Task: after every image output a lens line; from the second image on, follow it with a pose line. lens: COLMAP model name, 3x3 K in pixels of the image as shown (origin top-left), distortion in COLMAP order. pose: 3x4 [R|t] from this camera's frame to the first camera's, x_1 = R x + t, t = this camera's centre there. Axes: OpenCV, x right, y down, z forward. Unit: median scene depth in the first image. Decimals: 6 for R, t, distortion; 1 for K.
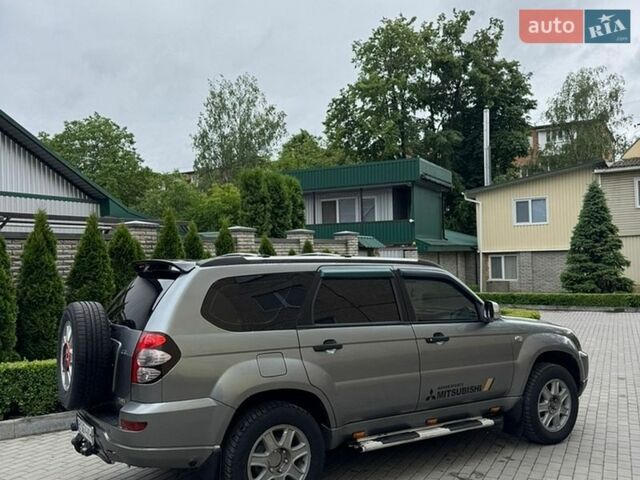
lens RADIAL K [[587.8, 0, 305.2], [0, 587.8, 241.5], [0, 0, 1]] dist [0.187505, -0.300742]
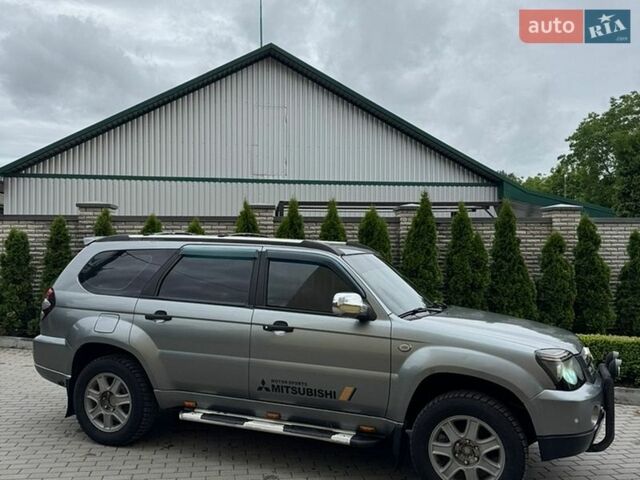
lens RADIAL K [[590.0, 0, 314.2], [0, 590.0, 240.4], [0, 0, 1]] dist [0.157704, -0.303290]
pose [[0.595329, 0.016635, -0.803310, 0.272364], [0.004712, 0.999696, 0.024194, 0.002454], [0.803468, -0.018189, 0.595070, 0.141243]]
